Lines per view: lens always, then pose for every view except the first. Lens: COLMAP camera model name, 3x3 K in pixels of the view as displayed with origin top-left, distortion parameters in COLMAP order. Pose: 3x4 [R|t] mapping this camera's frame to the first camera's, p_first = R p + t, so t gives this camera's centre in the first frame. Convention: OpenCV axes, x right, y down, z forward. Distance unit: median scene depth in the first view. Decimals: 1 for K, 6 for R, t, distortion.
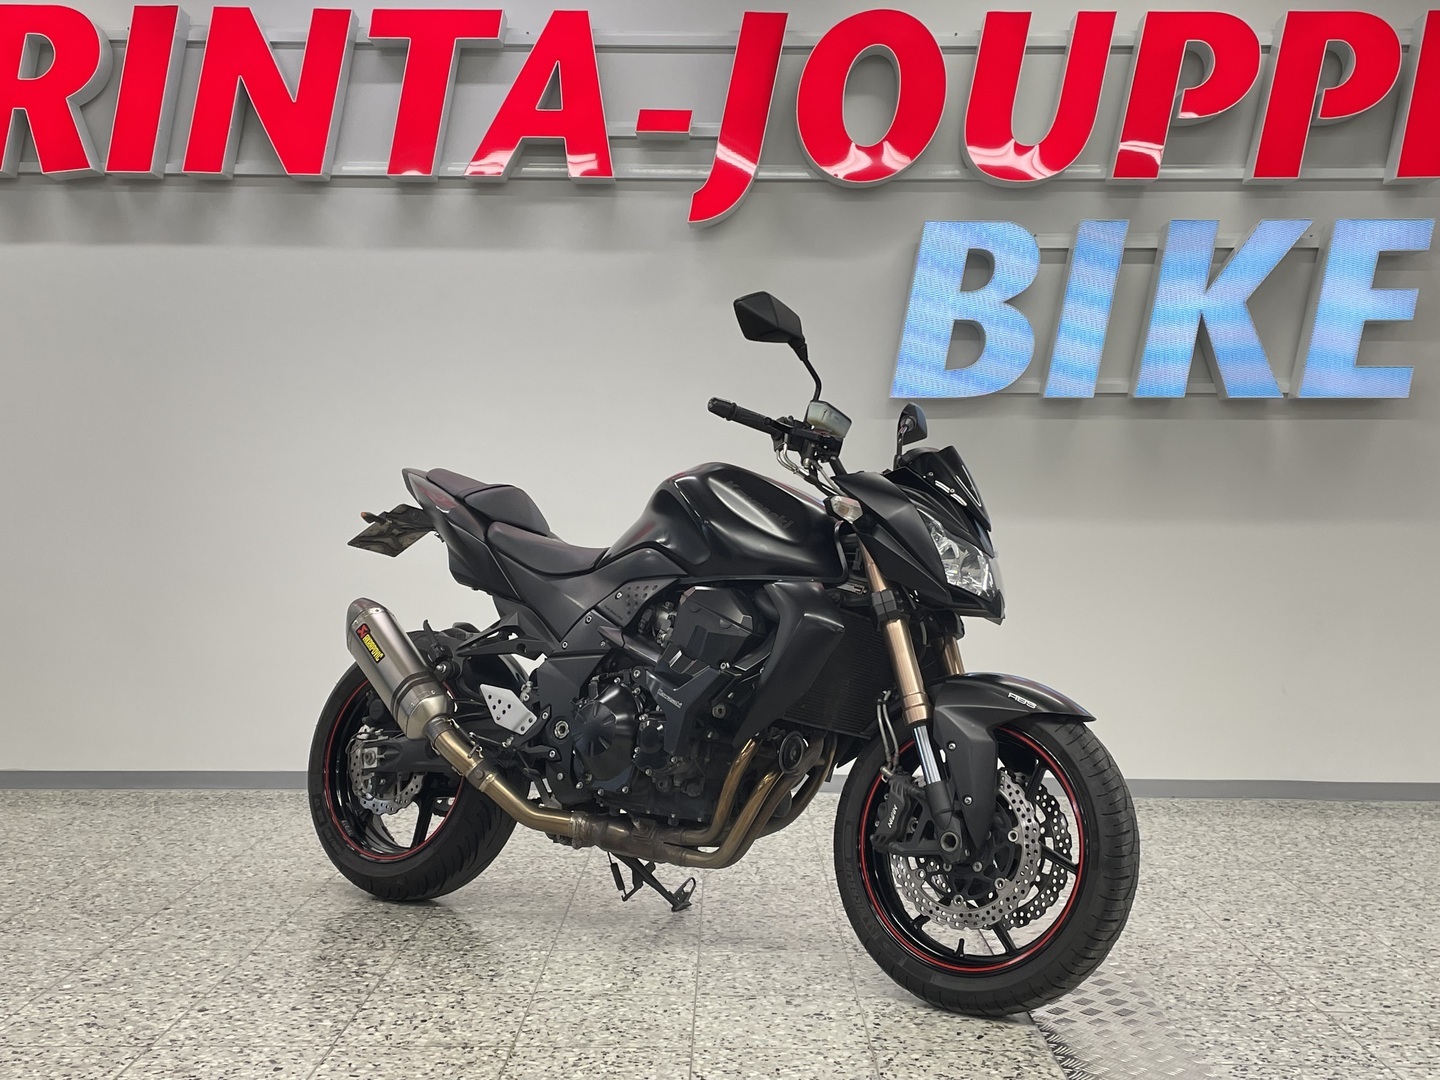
lens RADIAL K [[1683.0, 0, 732.1], [0, 1683.0, 523.2], [0, 0, 1]] dist [0.113458, -0.181518]
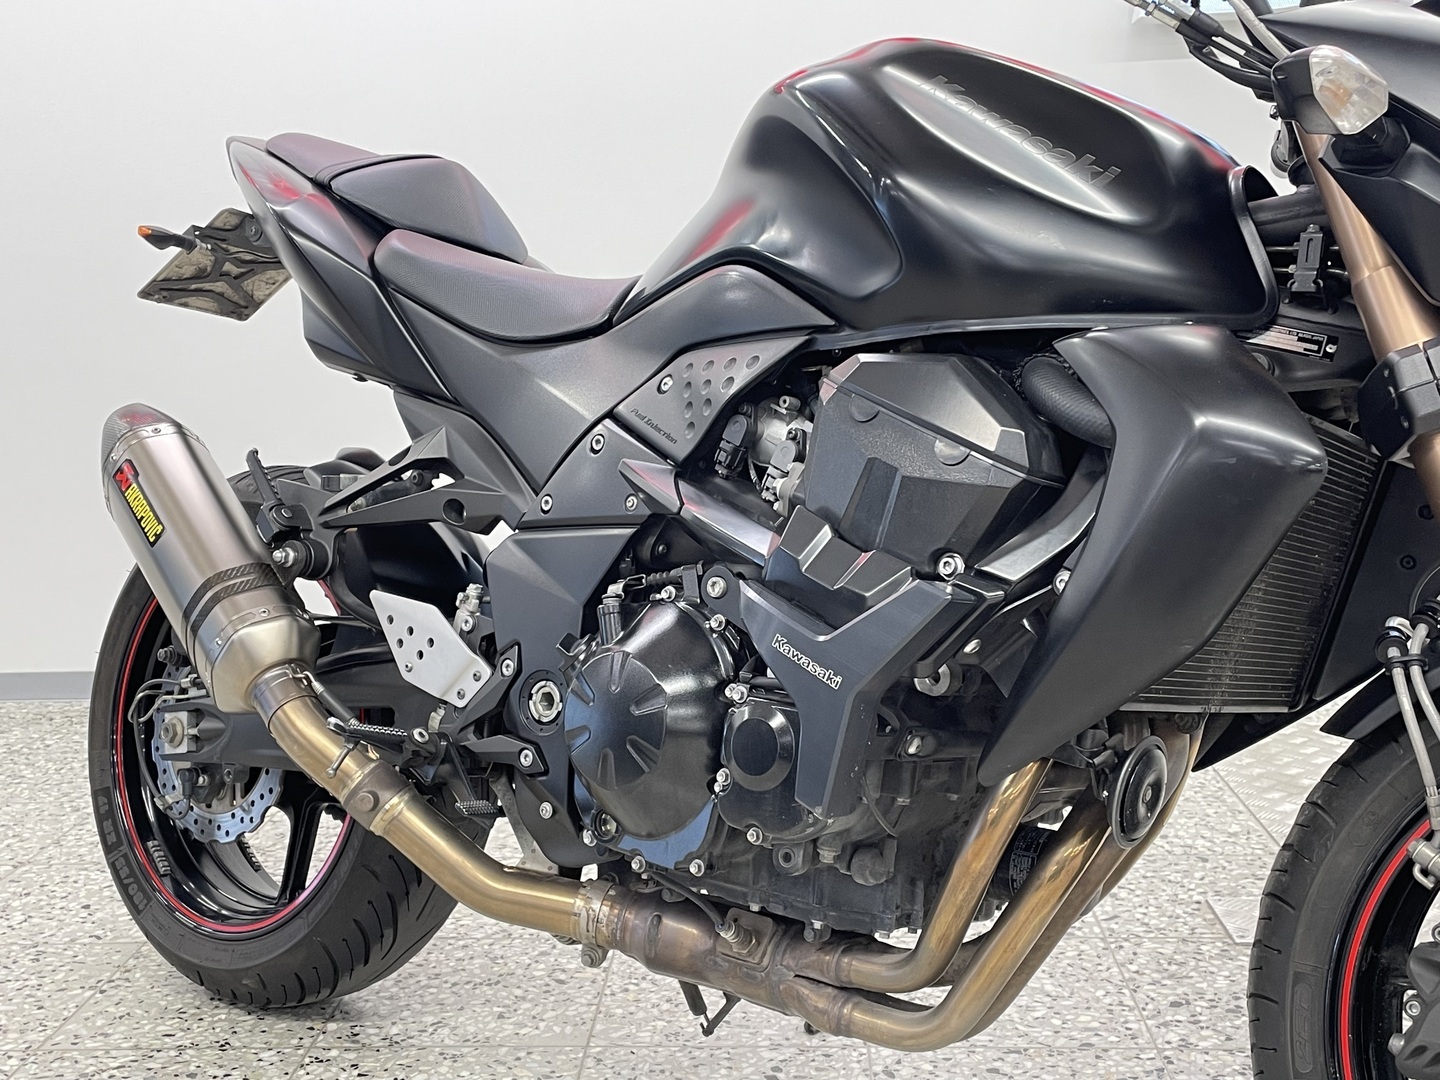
lens RADIAL K [[1674.2, 0, 702.0], [0, 1674.2, 540.9], [0, 0, 1]] dist [0.086445, -0.090822]
pose [[0.997465, -0.026886, -0.065889, -0.032107], [0.035850, 0.989661, 0.138874, 0.024151], [0.061474, -0.140884, 0.988116, 0.586373]]
